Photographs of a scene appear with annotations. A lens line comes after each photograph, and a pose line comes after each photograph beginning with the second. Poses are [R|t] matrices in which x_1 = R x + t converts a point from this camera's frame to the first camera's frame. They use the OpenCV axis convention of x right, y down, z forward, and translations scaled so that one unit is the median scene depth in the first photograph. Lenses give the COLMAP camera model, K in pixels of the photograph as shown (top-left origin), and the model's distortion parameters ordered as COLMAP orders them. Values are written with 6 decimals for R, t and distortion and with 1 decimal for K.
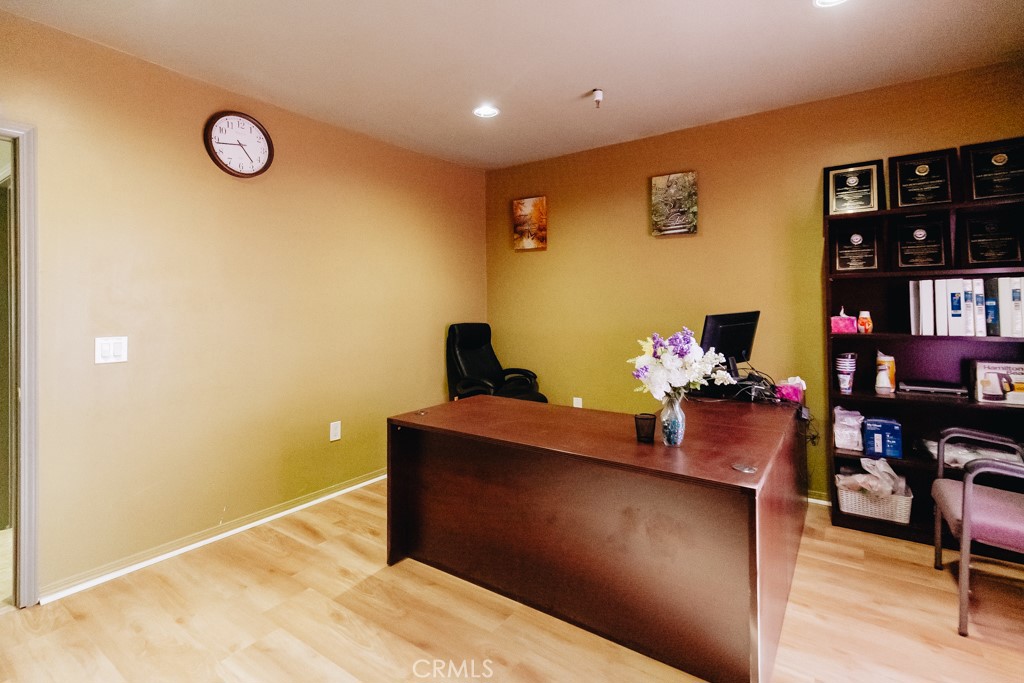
lens RADIAL K [[485.5, 0, 511.6], [0, 485.5, 292.3], [0, 0, 1]] dist [0.001589, 0.000397]
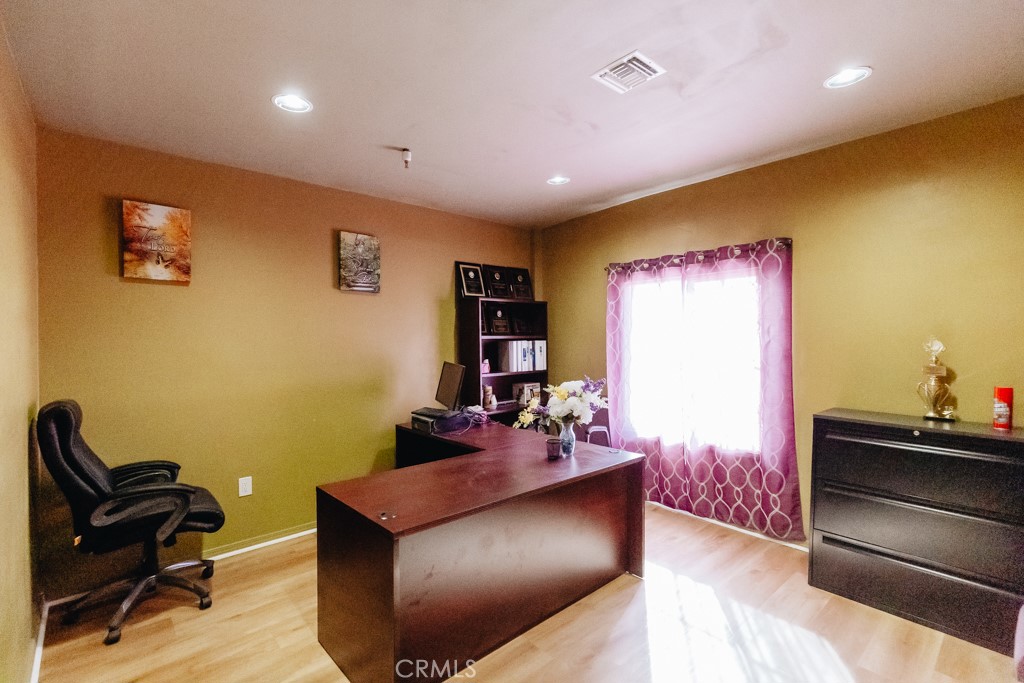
lens RADIAL K [[463.2, 0, 508.6], [0, 463.2, 347.4], [0, 0, 1]] dist [-0.001347, -0.000113]
pose [[0.233605, 0.007194, 0.972305, -0.565436], [-0.003519, 0.999972, -0.006553, 0.007495], [-0.972325, -0.001890, 0.233624, 0.452208]]
